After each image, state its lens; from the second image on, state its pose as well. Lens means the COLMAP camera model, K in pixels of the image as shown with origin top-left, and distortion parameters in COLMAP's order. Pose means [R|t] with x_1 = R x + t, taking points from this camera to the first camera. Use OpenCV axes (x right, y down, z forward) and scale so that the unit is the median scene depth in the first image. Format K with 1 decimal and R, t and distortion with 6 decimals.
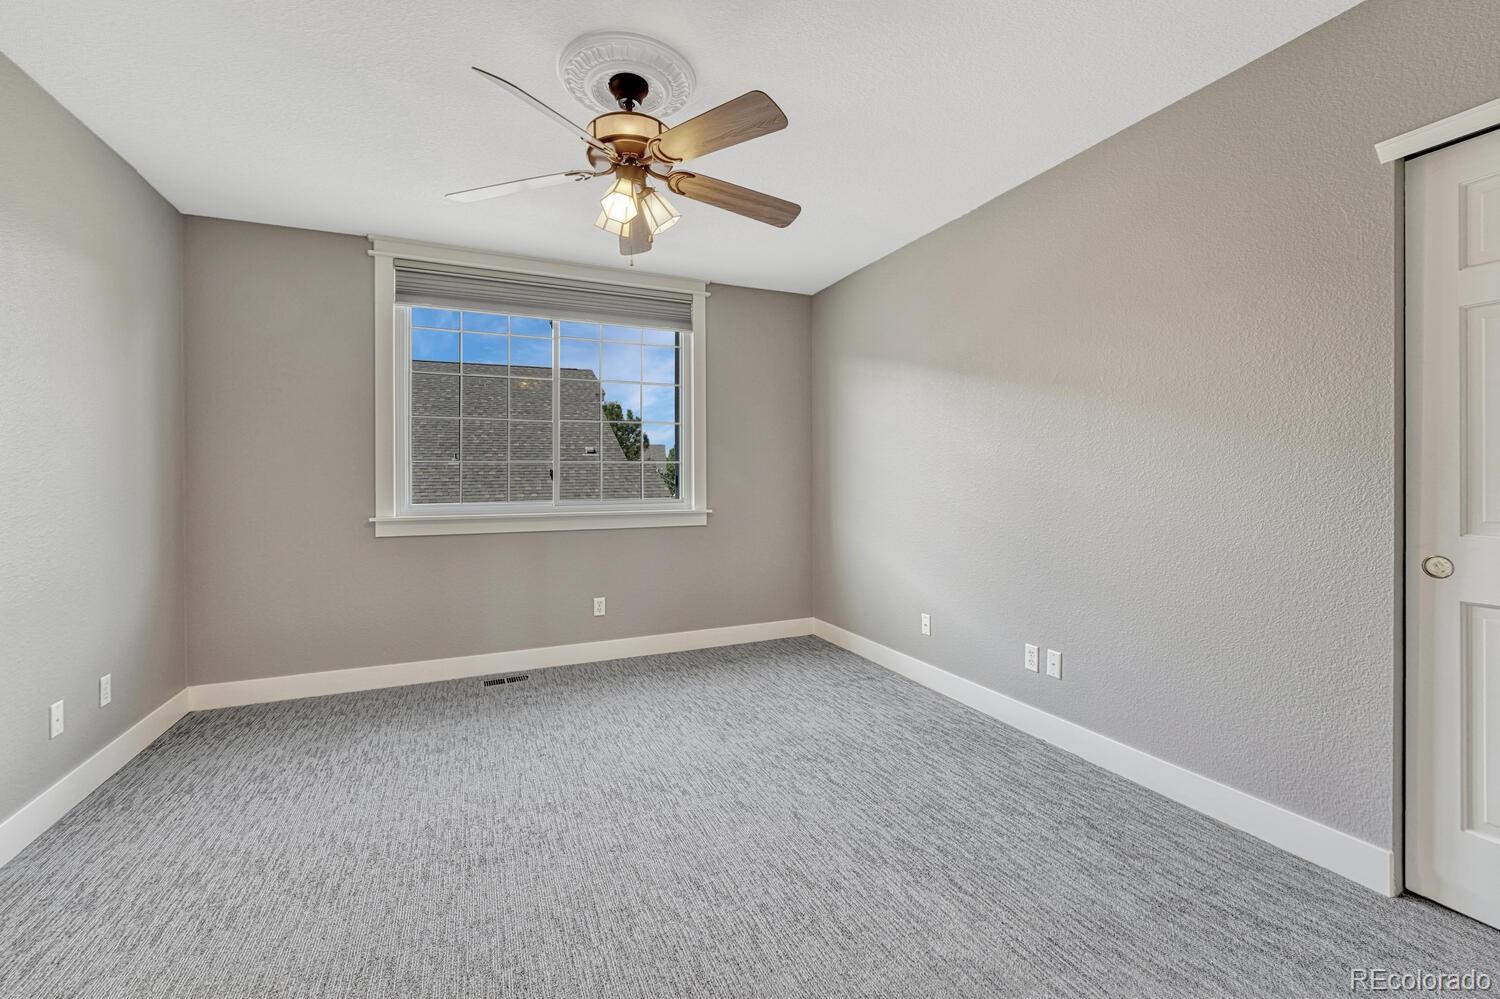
lens RADIAL K [[621.0, 0, 751.0], [0, 621.0, 487.3], [0, 0, 1]] dist [-0.001701, -0.000065]
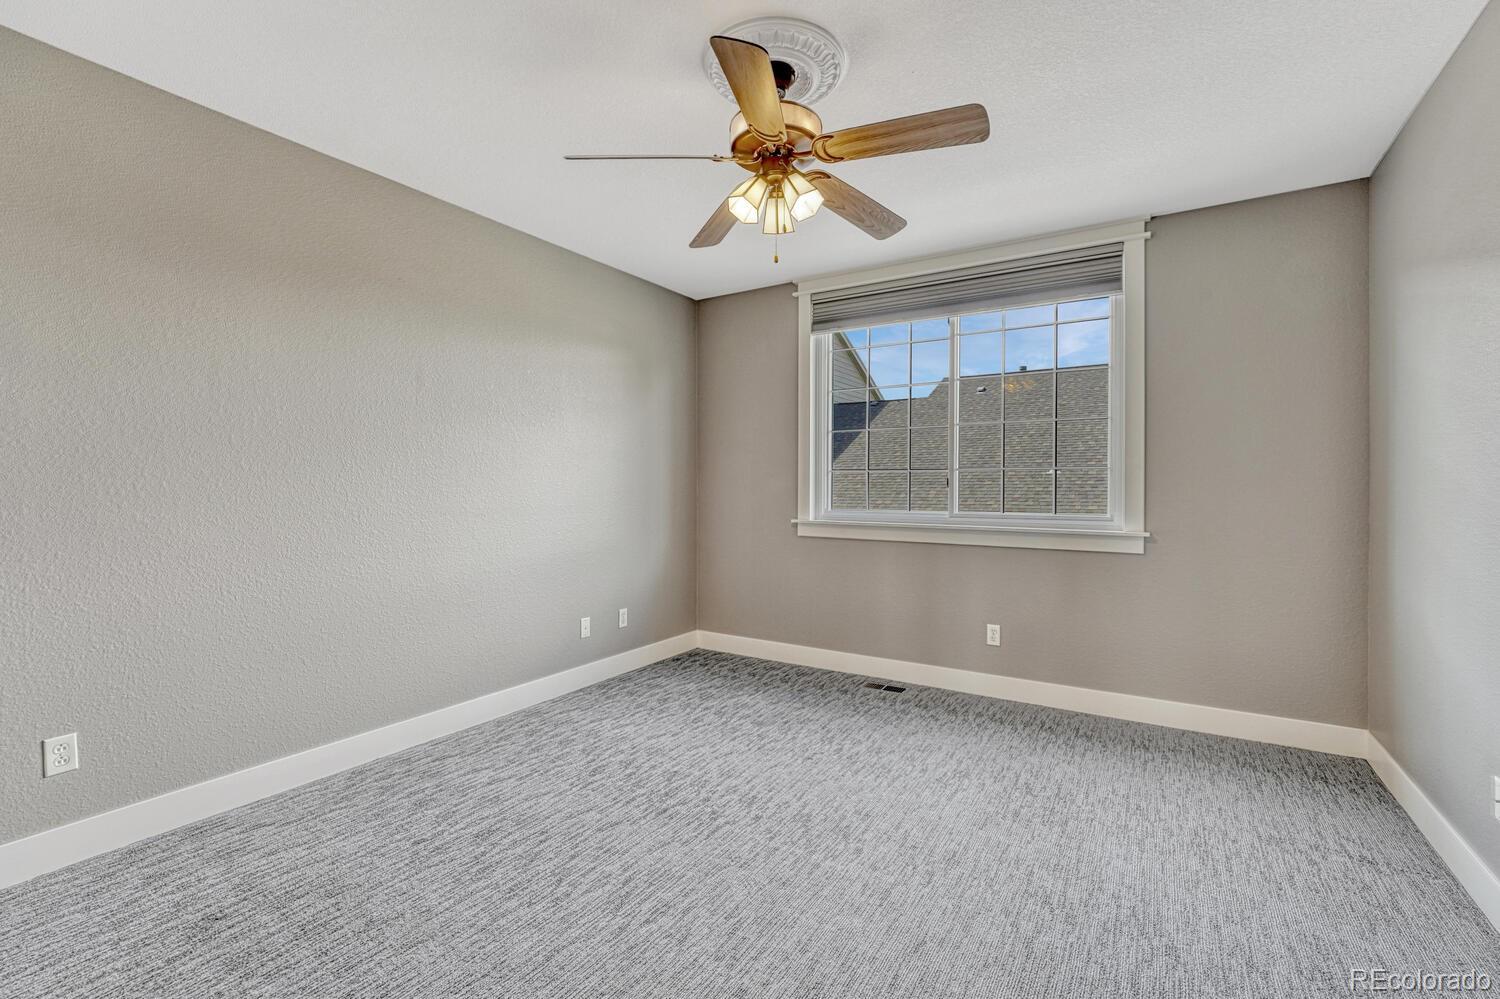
lens RADIAL K [[639.4, 0, 750.0], [0, 639.4, 499.5], [0, 0, 1]] dist [0.001467, 0.000064]
pose [[0.566678, 0.024452, -0.823577, 0.341989], [-0.021265, 0.999661, 0.015048, -0.005067], [0.823665, 0.008986, 0.567005, 0.237499]]
